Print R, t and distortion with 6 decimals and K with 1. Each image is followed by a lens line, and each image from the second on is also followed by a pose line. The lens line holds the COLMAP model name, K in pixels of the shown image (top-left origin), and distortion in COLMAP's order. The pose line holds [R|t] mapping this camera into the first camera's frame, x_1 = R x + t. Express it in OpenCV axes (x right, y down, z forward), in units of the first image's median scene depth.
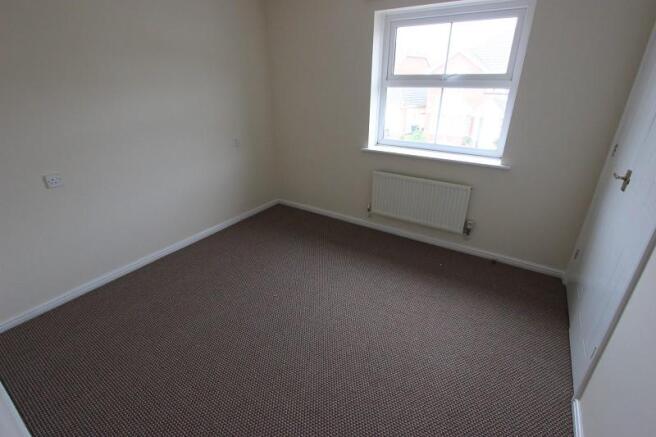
lens RADIAL K [[302.8, 0, 329.1], [0, 302.8, 211.3], [0, 0, 1]] dist [-0.021573, 0.005967]
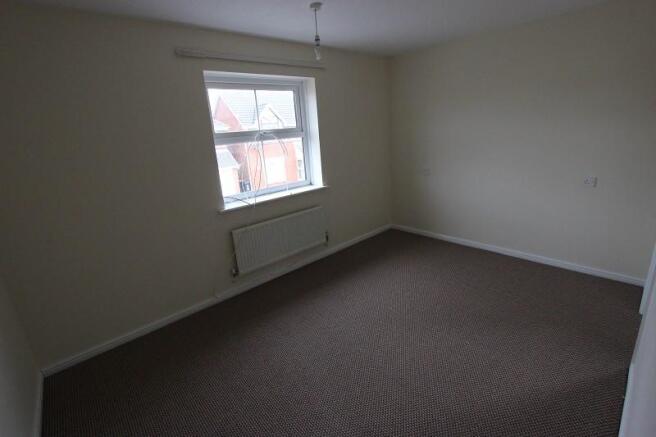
lens RADIAL K [[302.8, 0, 329.1], [0, 302.8, 211.3], [0, 0, 1]] dist [-0.021573, 0.005967]
pose [[0.258660, -0.262389, 0.929649, -0.727587], [0.451844, 0.883487, 0.123642, -0.196097], [-0.853775, 0.388074, 0.347082, 0.475804]]
